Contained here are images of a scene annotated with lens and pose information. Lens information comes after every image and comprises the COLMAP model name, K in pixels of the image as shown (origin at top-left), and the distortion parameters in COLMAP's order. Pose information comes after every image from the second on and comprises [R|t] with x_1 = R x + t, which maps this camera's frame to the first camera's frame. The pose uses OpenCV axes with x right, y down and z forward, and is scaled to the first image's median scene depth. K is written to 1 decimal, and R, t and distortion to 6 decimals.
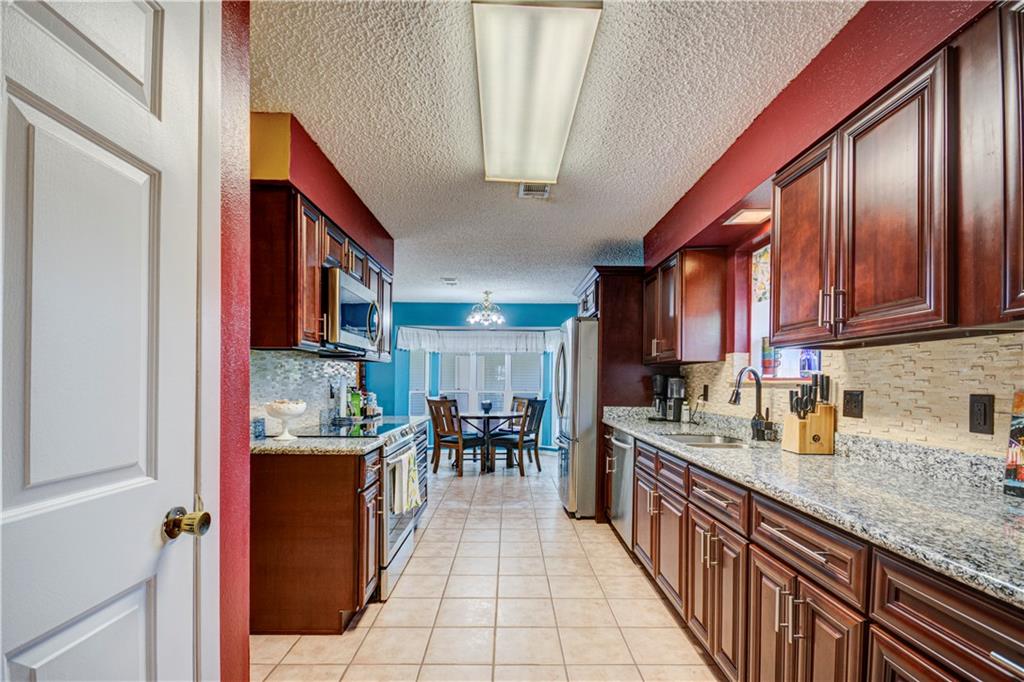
lens RADIAL K [[476.9, 0, 512.9], [0, 476.9, 363.5], [0, 0, 1]] dist [0.014801, -0.011164]
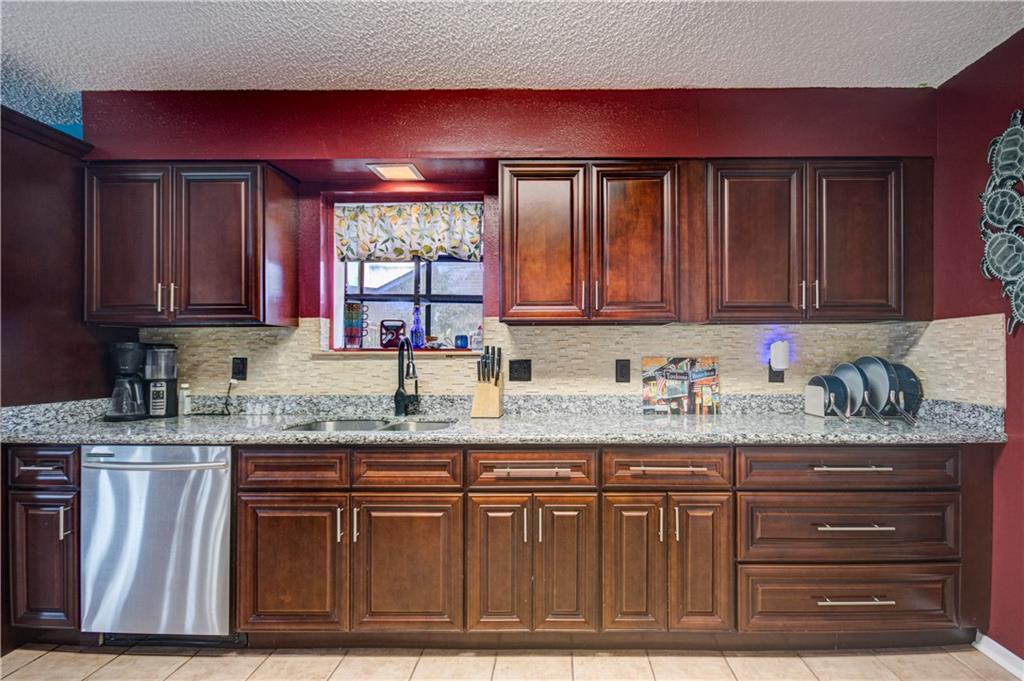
lens RADIAL K [[526.6, 0, 512.0], [0, 526.6, 340.5], [0, 0, 1]] dist [0.000143, -0.000425]
pose [[0.020945, 0.010788, 0.999722, -0.628694], [-0.034554, 0.999352, -0.010060, 0.020362], [-0.999183, -0.034333, 0.021304, 0.943657]]
